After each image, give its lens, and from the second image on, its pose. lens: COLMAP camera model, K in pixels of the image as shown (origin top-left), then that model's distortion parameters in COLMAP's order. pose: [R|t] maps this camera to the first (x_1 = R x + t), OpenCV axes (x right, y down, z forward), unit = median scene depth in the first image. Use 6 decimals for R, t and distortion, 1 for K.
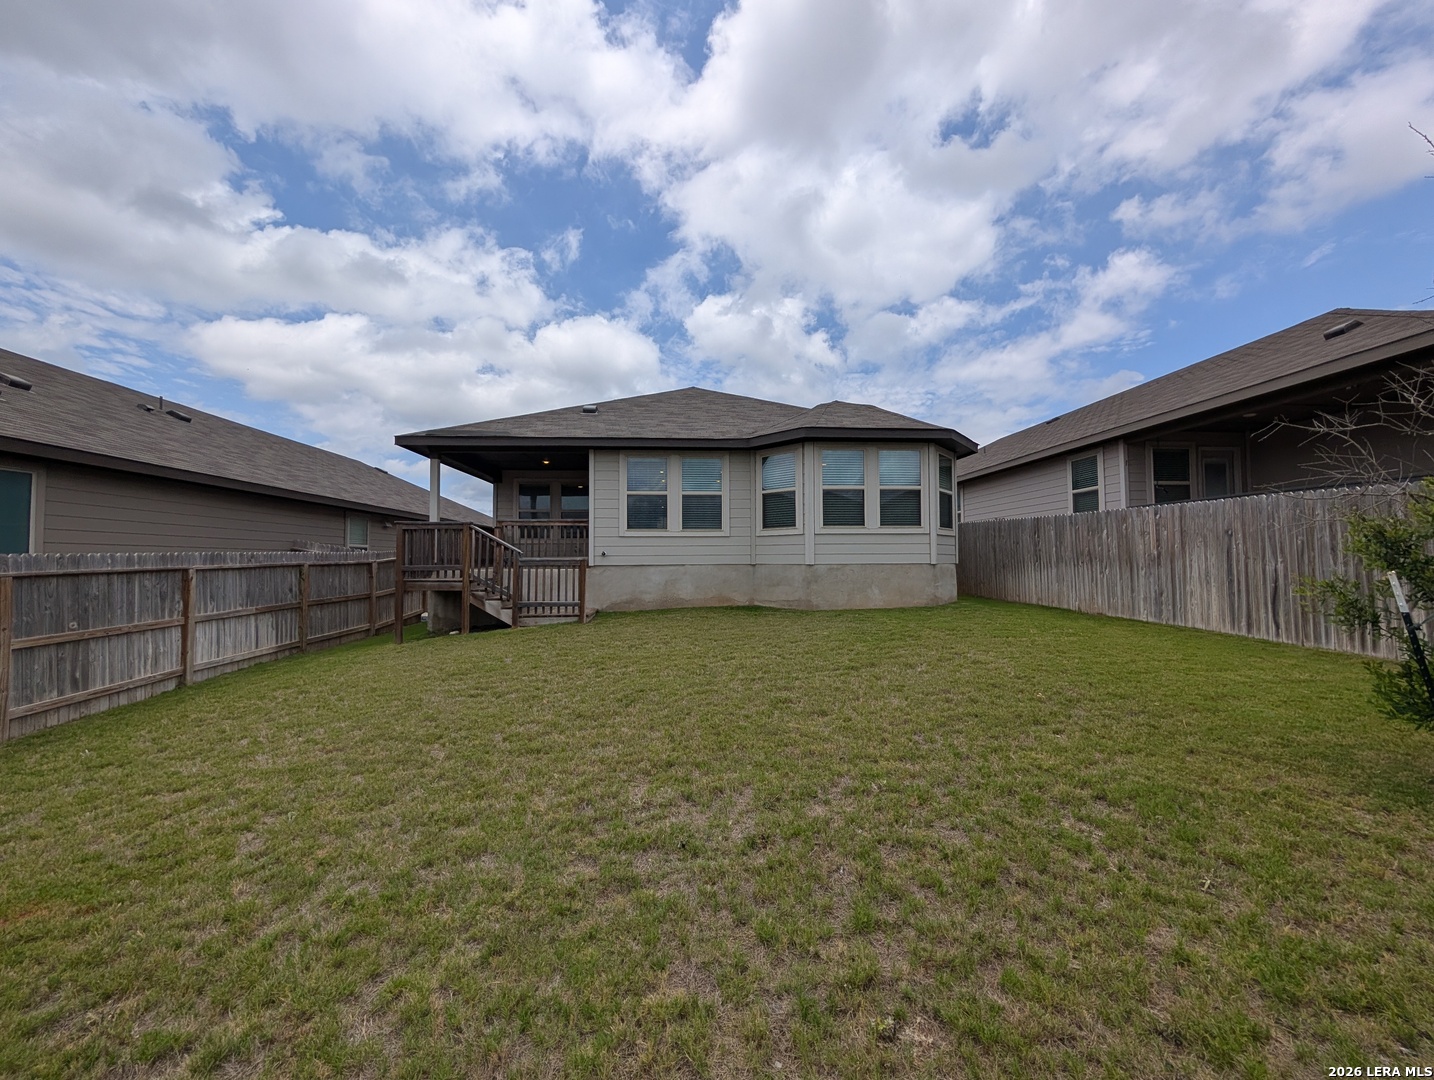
lens RADIAL K [[535.5, 0, 728.9], [0, 535.5, 539.7], [0, 0, 1]] dist [-0.001002, -0.000657]
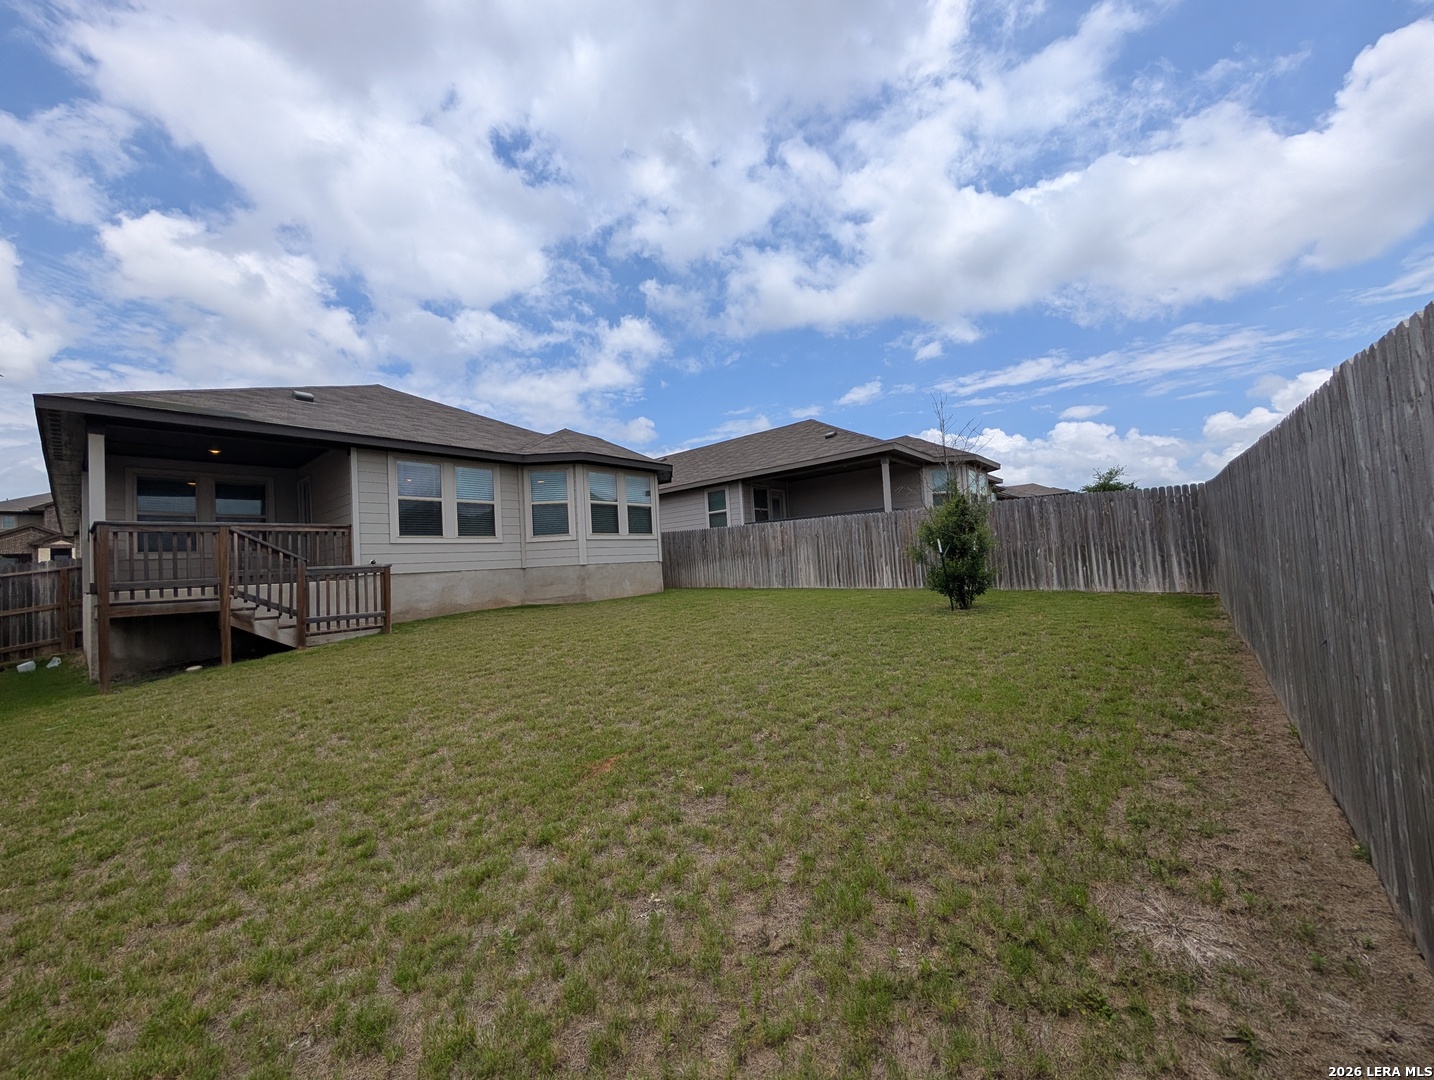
lens RADIAL K [[535.5, 0, 728.9], [0, 535.5, 539.7], [0, 0, 1]] dist [-0.001002, -0.000657]
pose [[0.693745, -0.001970, 0.720218, -0.482492], [0.026383, 0.999395, -0.022679, 0.025040], [-0.719737, 0.034735, 0.693377, -0.079766]]
